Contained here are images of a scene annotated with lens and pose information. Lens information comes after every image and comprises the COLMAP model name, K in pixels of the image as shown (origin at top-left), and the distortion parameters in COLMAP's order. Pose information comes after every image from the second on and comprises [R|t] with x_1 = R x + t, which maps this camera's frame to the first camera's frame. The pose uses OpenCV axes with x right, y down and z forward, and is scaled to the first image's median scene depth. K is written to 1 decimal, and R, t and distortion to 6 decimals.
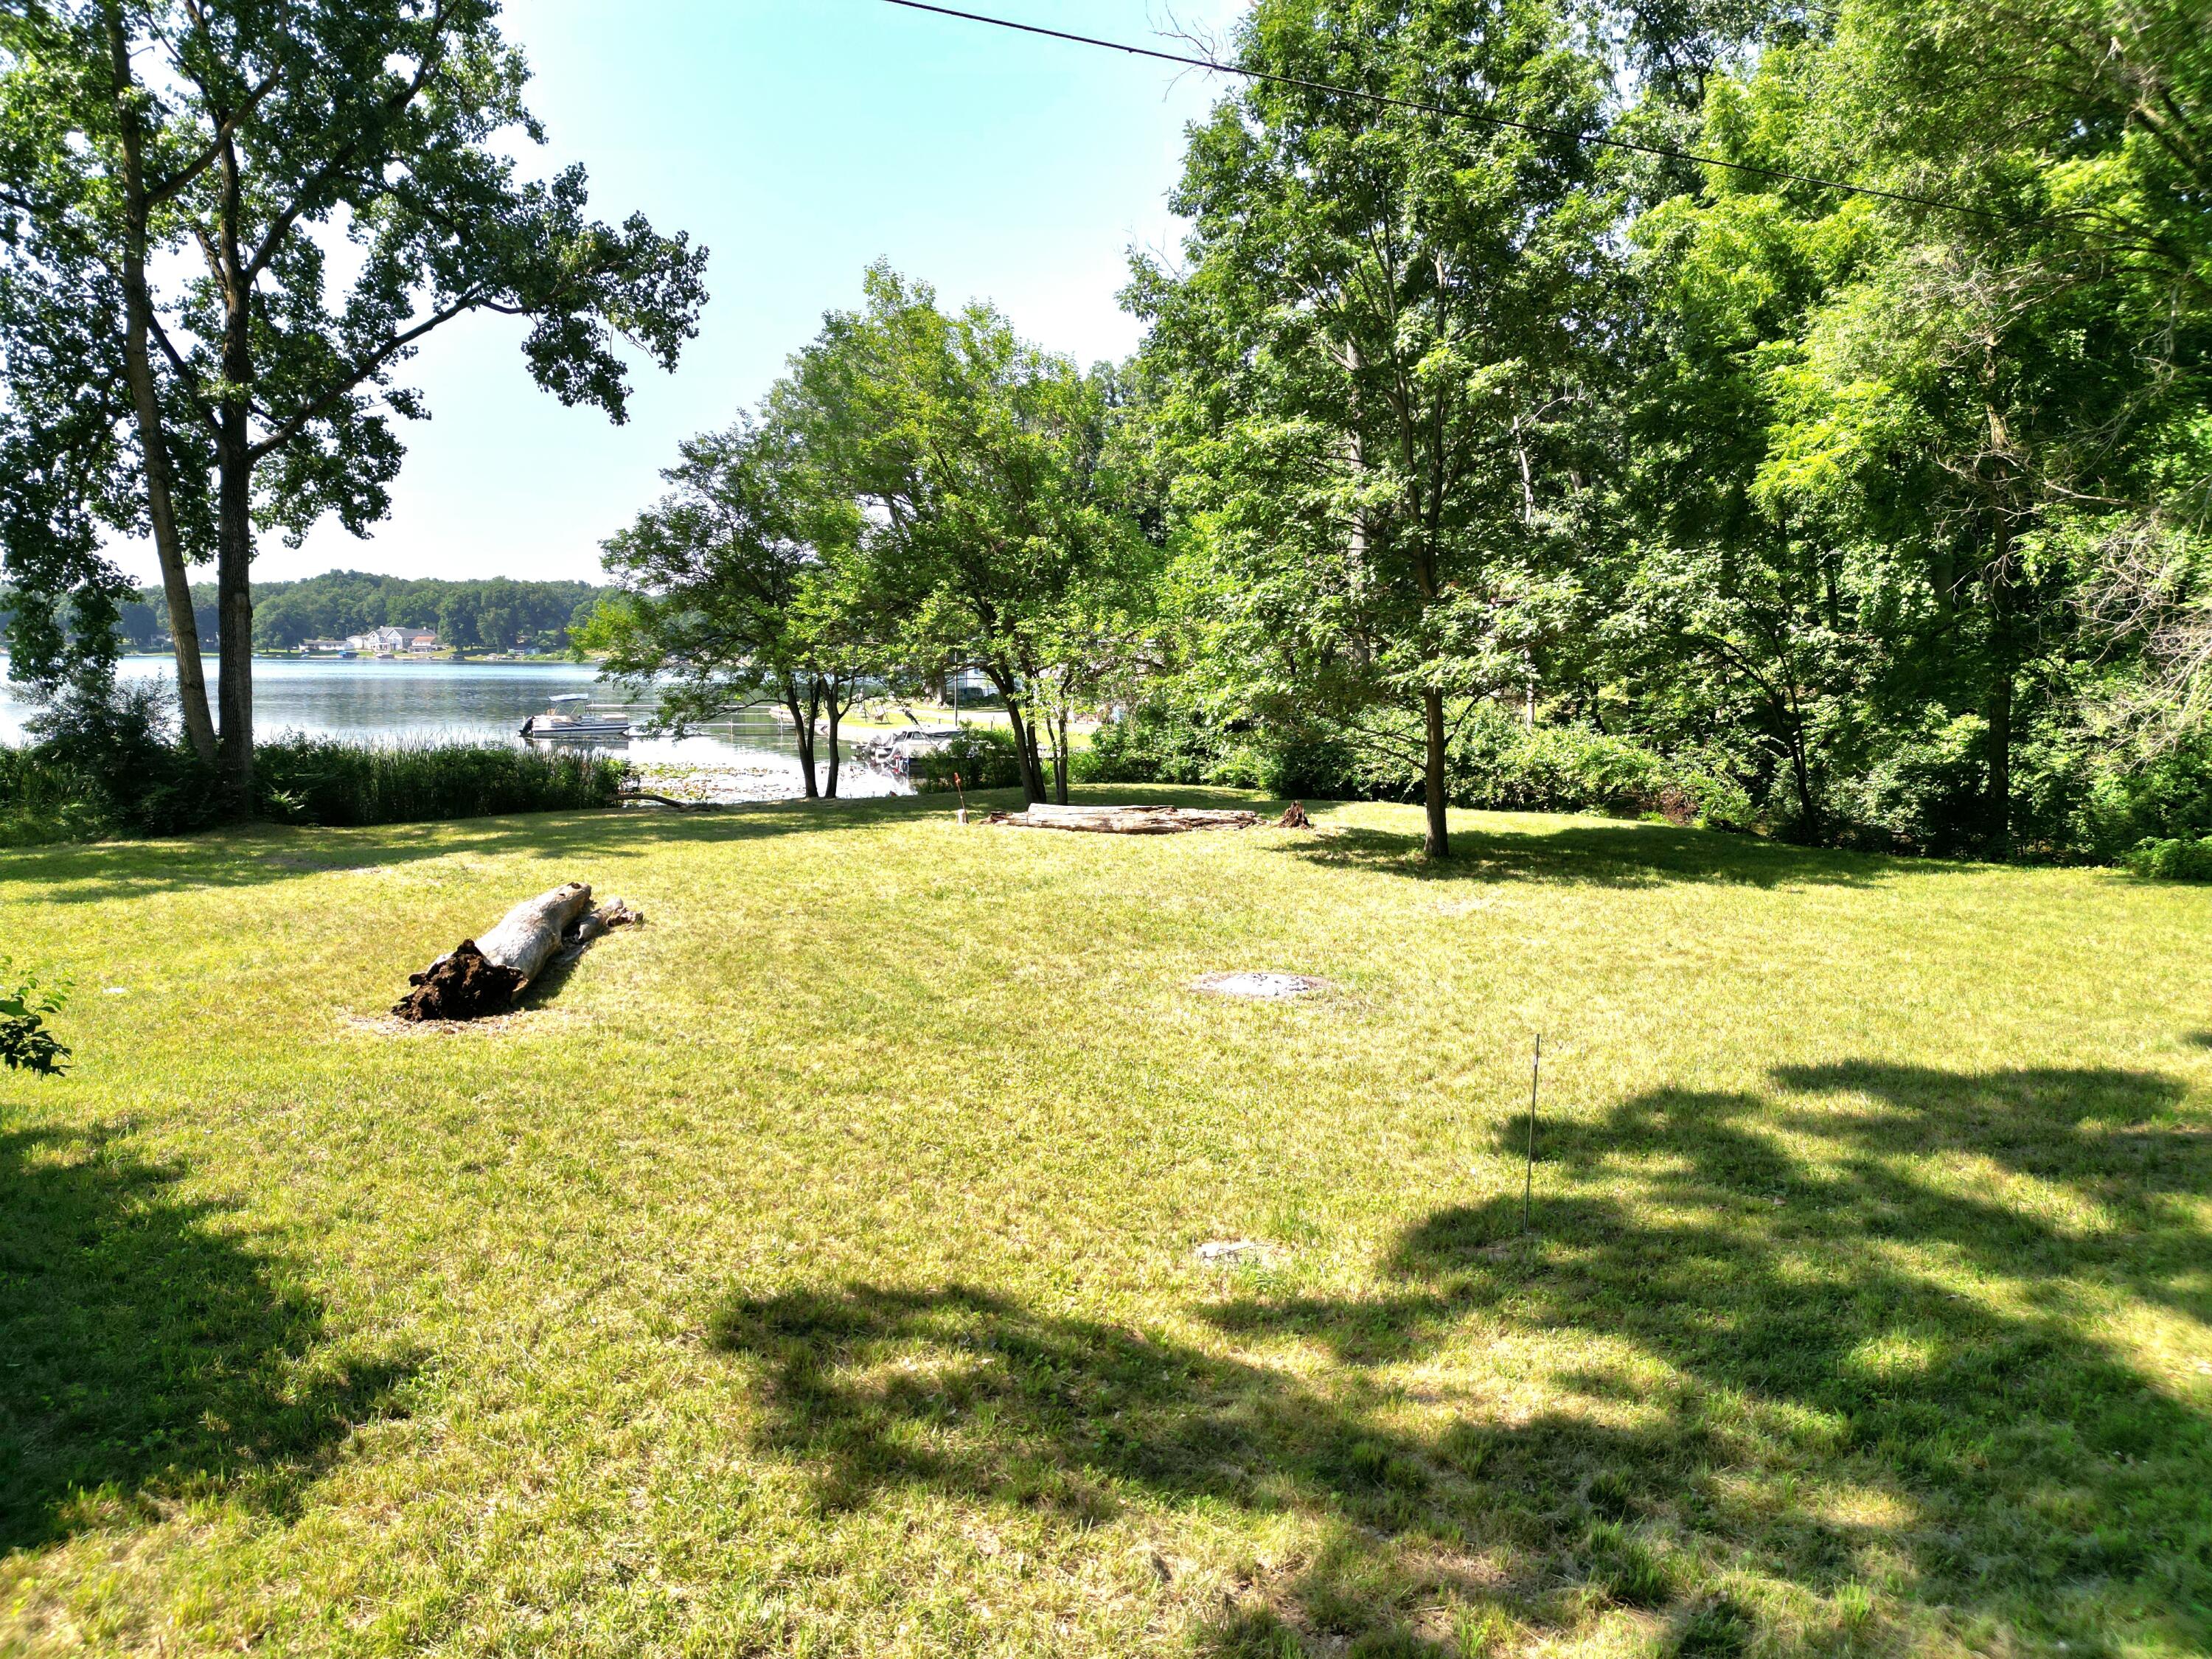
lens RADIAL K [[1554.4, 0, 1109.7], [0, 1554.4, 832.4], [0, 0, 1]] dist [0.058917, -0.052769]
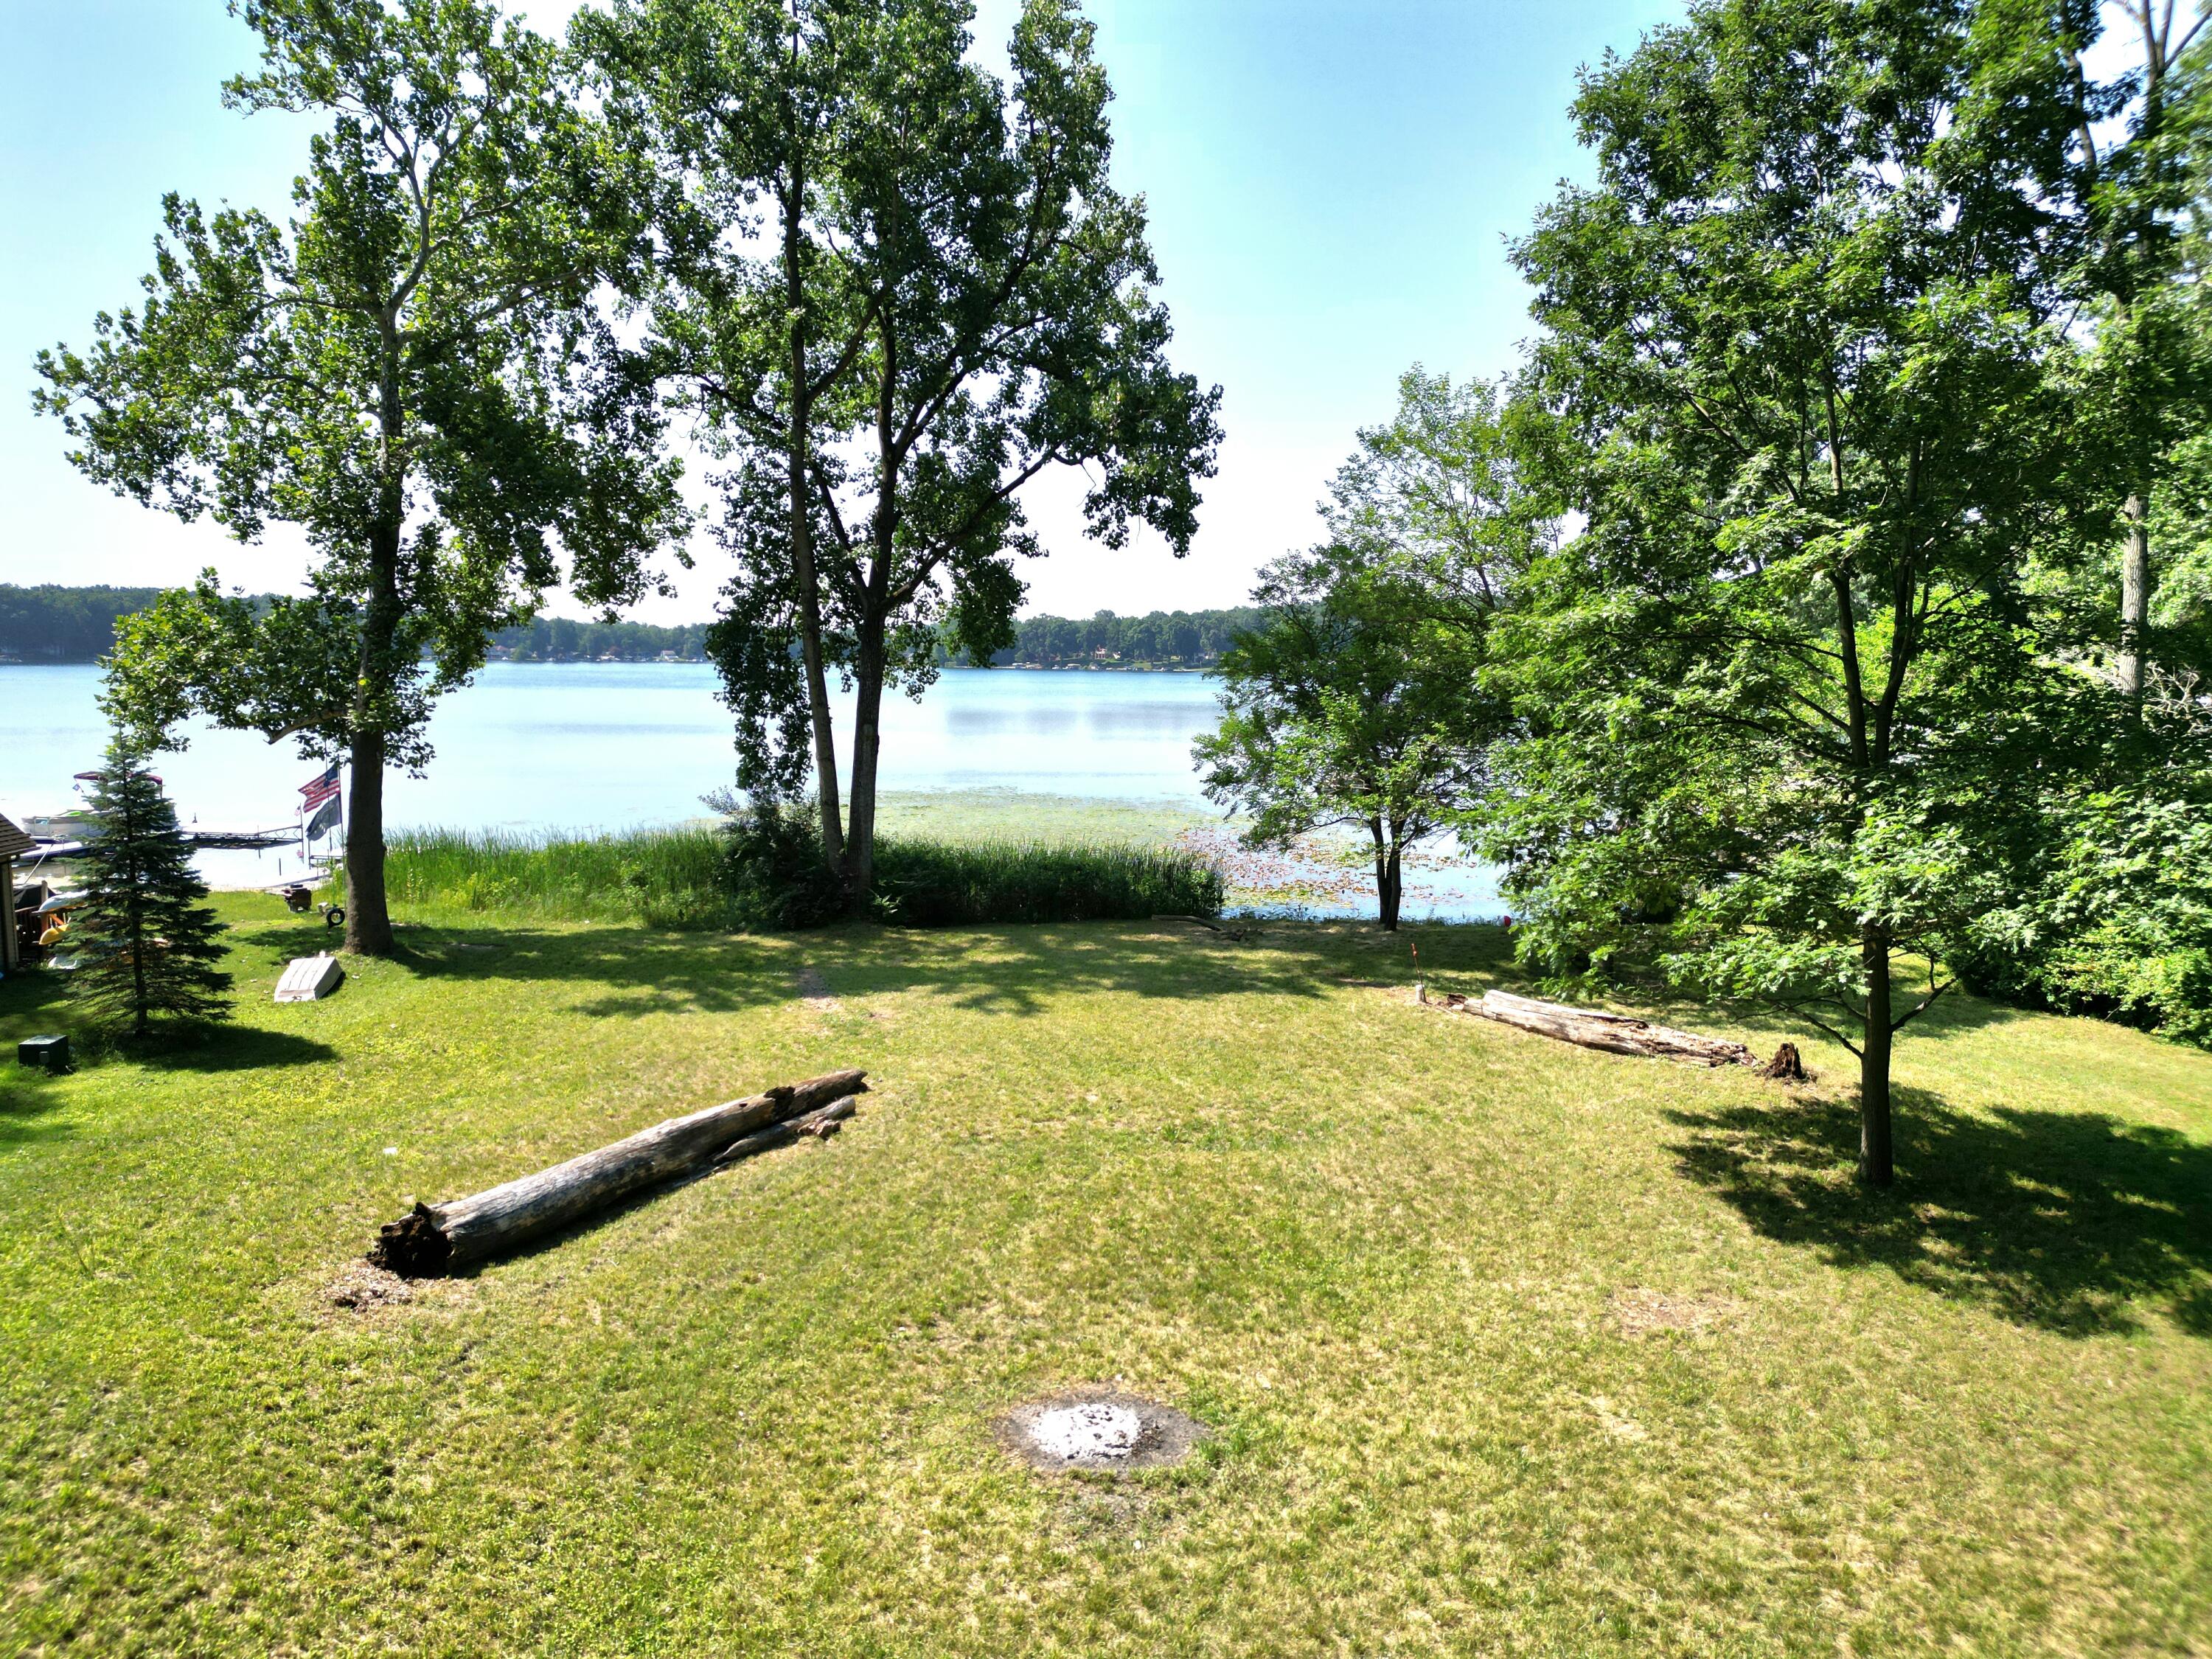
lens RADIAL K [[1554.4, 0, 1108.0], [0, 1554.4, 838.7], [0, 0, 1]] dist [0.058917, -0.052769]
pose [[0.803395, 0.066157, -0.591759, 0.273118], [-0.061542, 0.997712, 0.027991, -0.109204], [0.592257, 0.013930, 0.805629, 0.170162]]
